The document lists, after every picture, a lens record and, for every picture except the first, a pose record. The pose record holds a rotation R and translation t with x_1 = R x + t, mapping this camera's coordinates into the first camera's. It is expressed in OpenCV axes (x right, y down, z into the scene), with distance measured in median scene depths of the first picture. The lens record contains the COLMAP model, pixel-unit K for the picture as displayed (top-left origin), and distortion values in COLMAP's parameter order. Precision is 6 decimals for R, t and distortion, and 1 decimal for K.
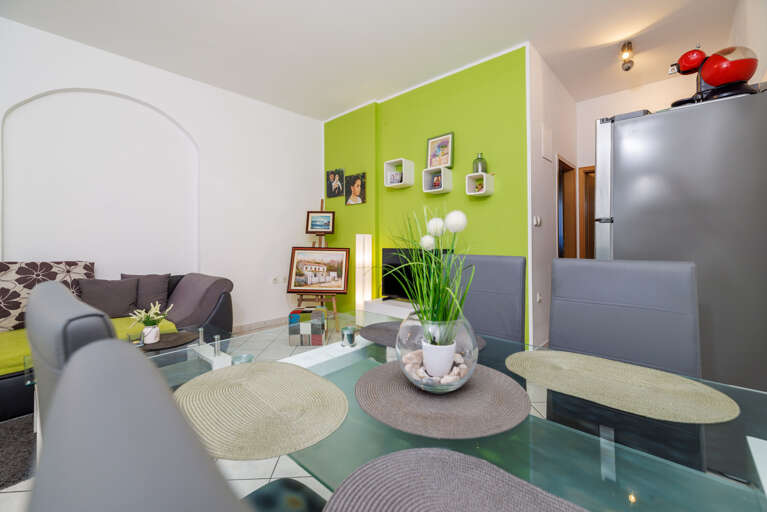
lens RADIAL K [[327.7, 0, 385.6], [0, 327.7, 246.7], [0, 0, 1]] dist [0.018321, -0.000147]
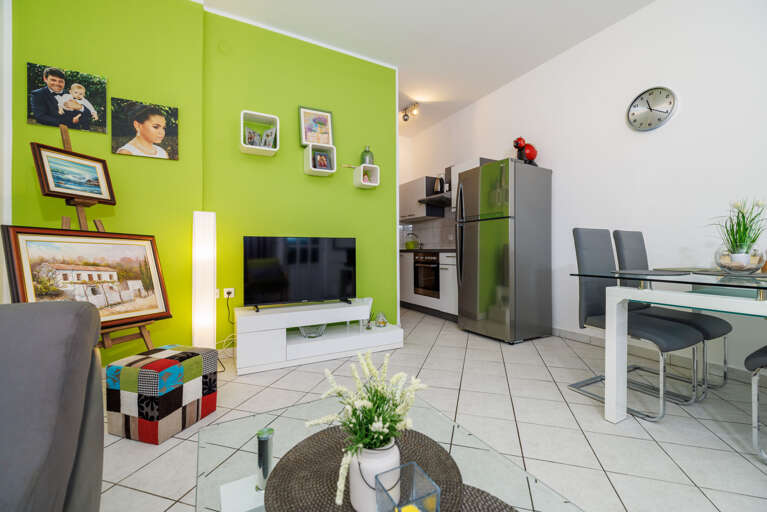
lens RADIAL K [[327.7, 0, 385.6], [0, 327.7, 246.7], [0, 0, 1]] dist [0.018321, -0.000147]
pose [[0.337607, 0.011495, 0.941217, -0.502253], [0.016424, 0.999701, -0.018101, 0.040033], [-0.941144, 0.021570, 0.337317, 0.455777]]
